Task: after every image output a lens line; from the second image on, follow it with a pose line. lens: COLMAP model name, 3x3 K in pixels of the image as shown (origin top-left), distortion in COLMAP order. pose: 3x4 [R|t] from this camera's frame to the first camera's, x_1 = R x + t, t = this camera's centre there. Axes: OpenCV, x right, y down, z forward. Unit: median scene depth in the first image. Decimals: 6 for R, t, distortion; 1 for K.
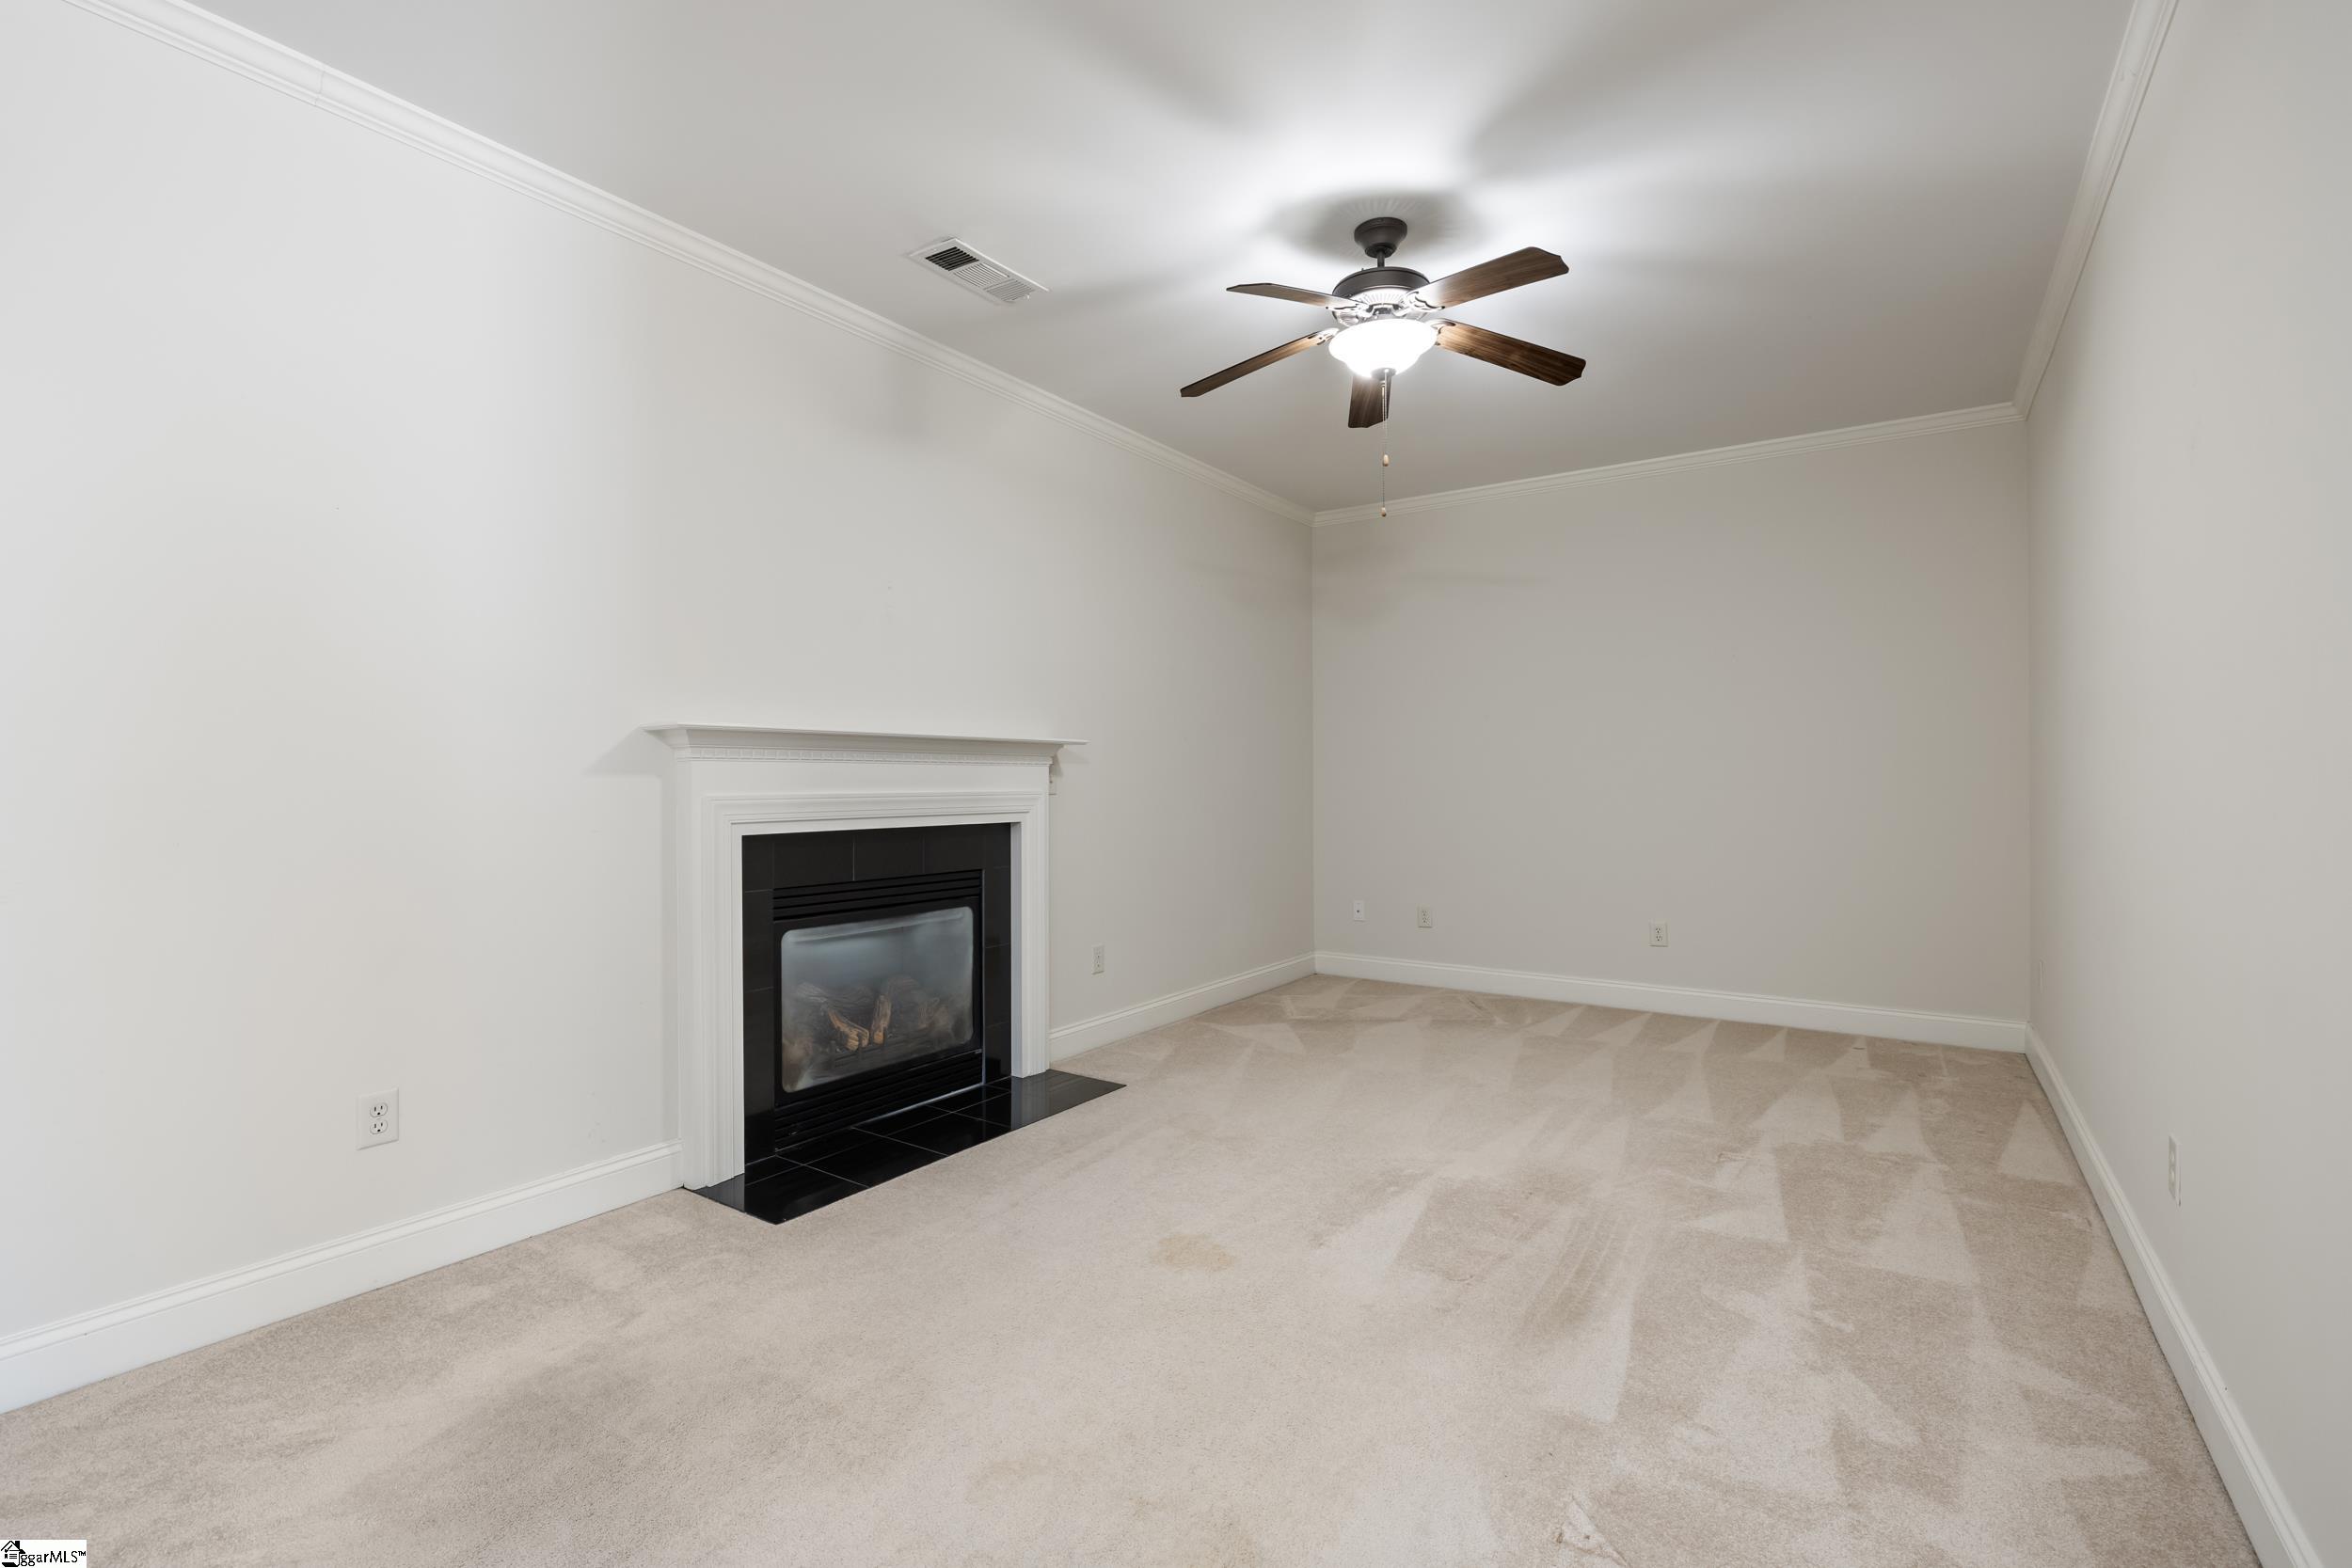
lens RADIAL K [[1060.9, 0, 1163.1], [0, 1060.9, 784.5], [0, 0, 1]] dist [0.001152, 0.000094]
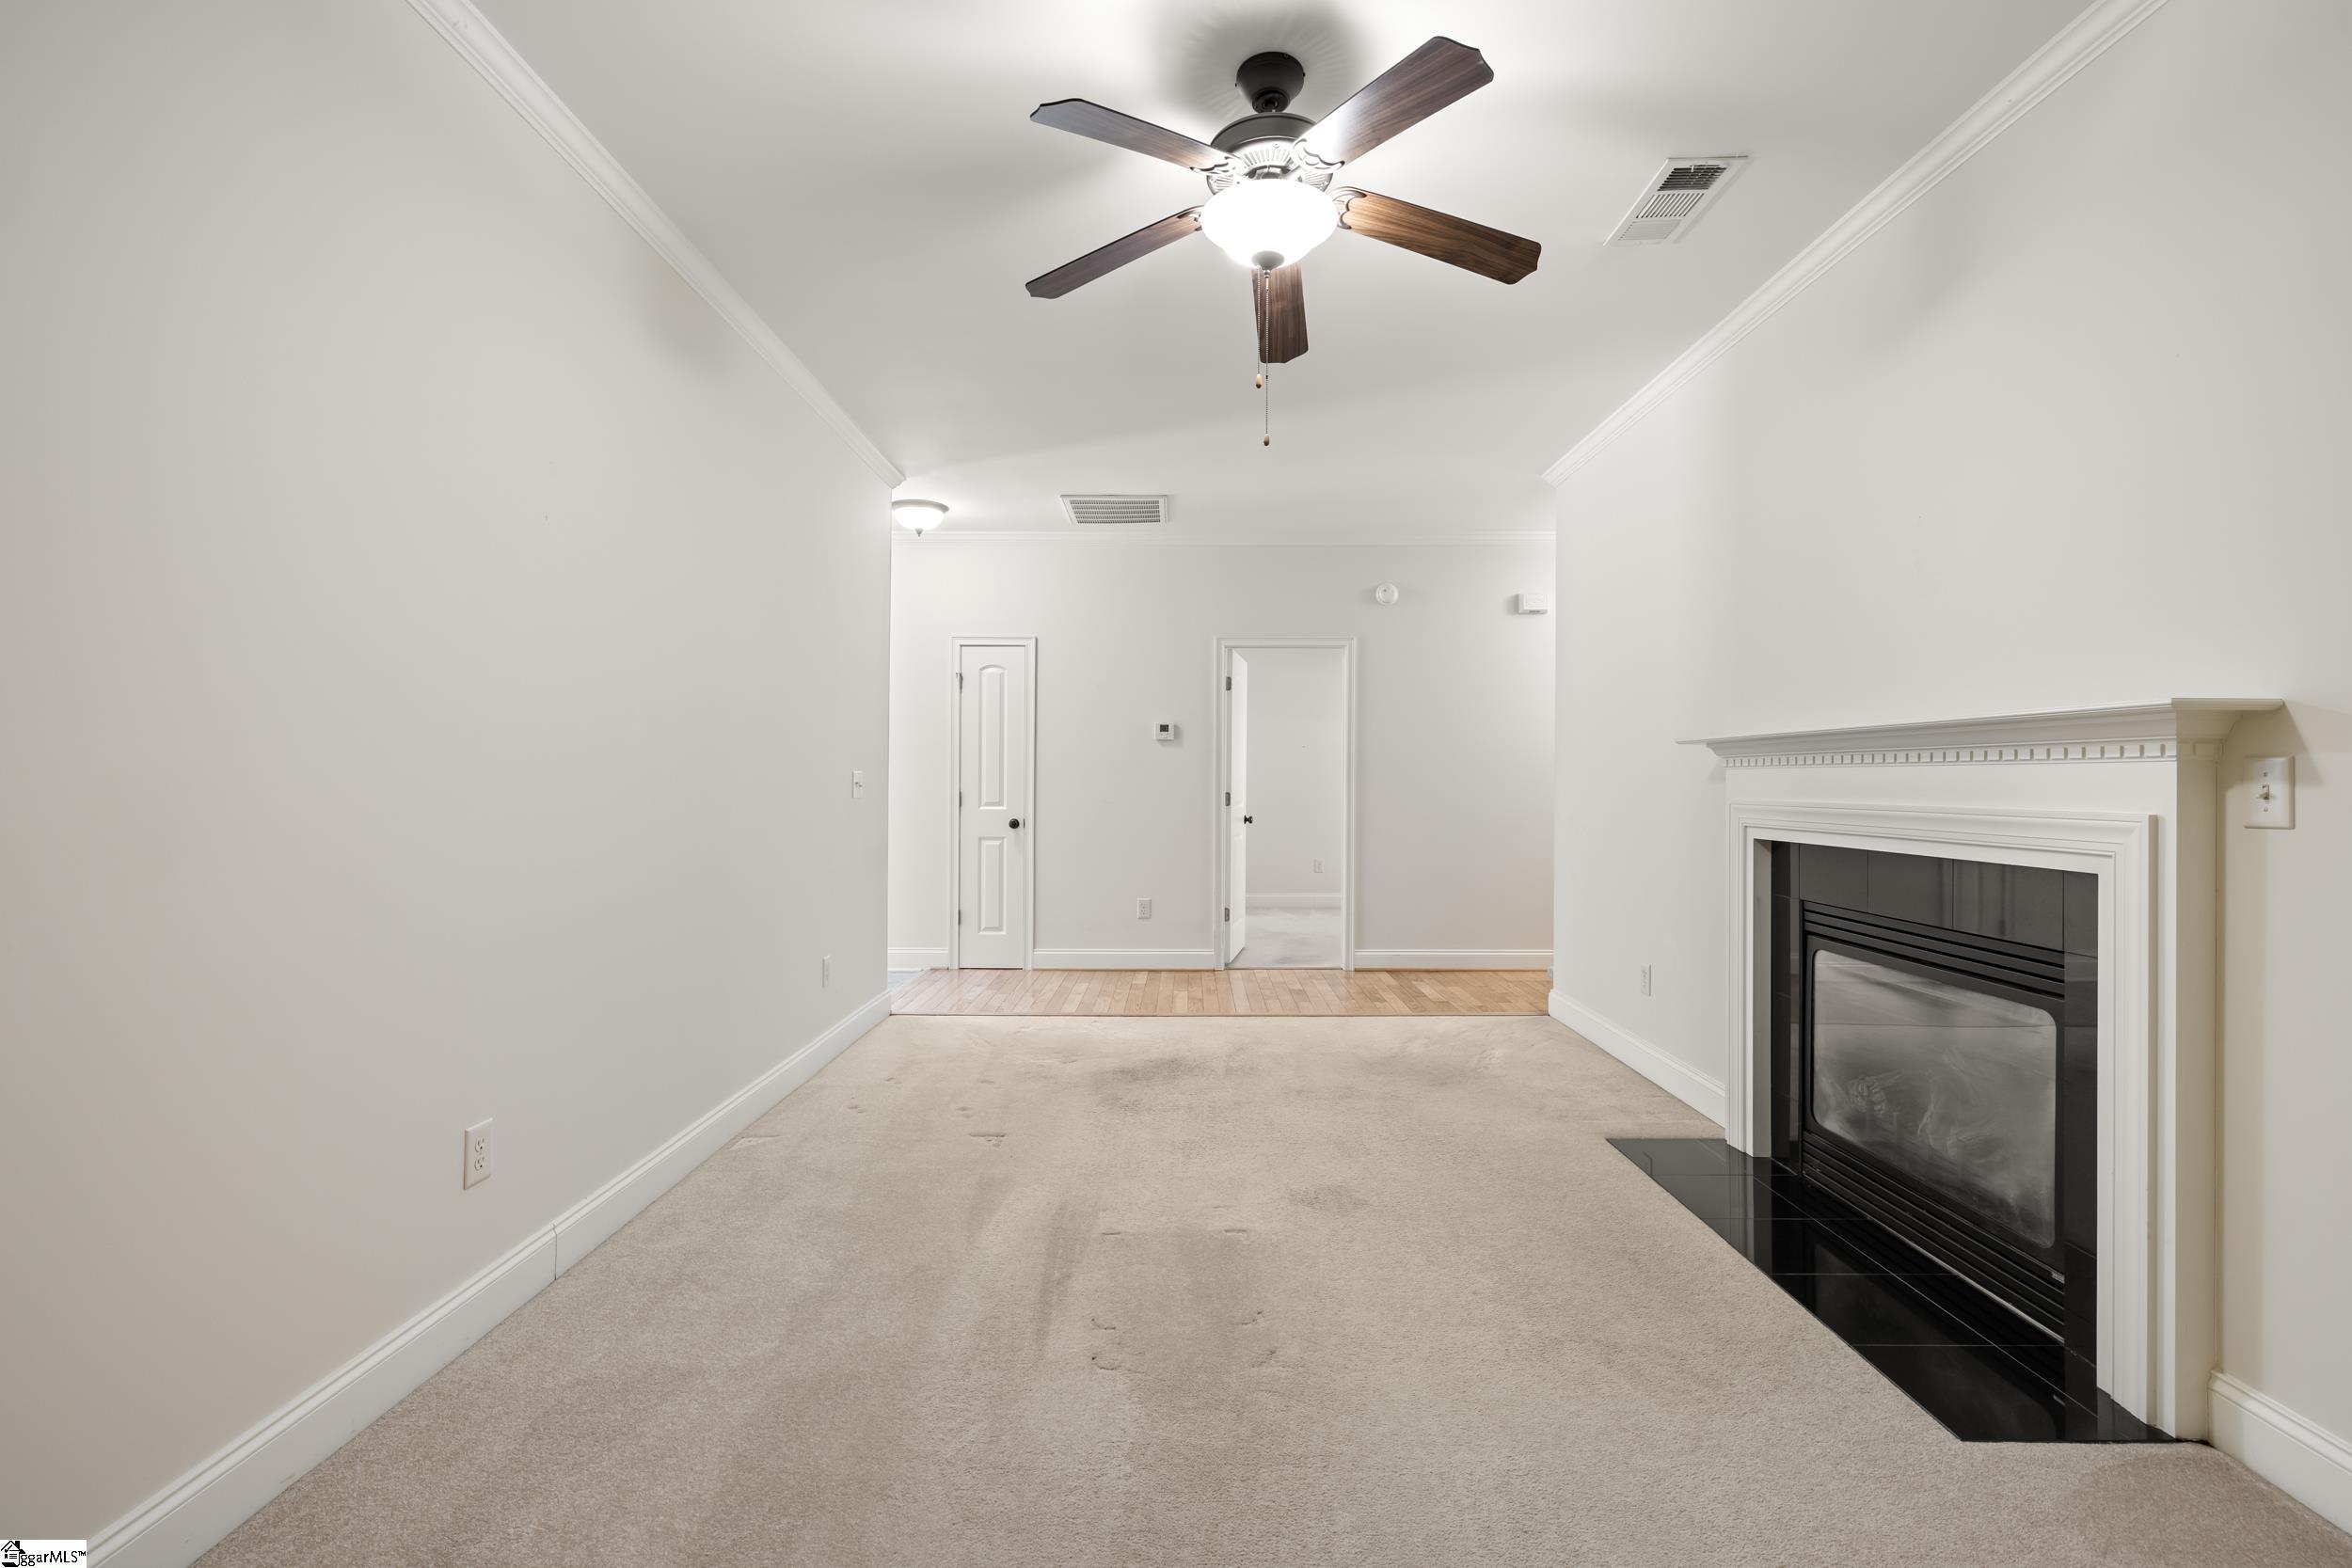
lens RADIAL K [[1011.0, 0, 1170.3], [0, 1011.0, 780.7], [0, 0, 1]] dist [0.001911, 0.000194]
pose [[-0.835281, 0.006823, -0.549781, 0.590308], [0.005435, 0.999977, 0.004152, -0.015590], [0.549796, 0.000480, -0.835299, 1.394339]]
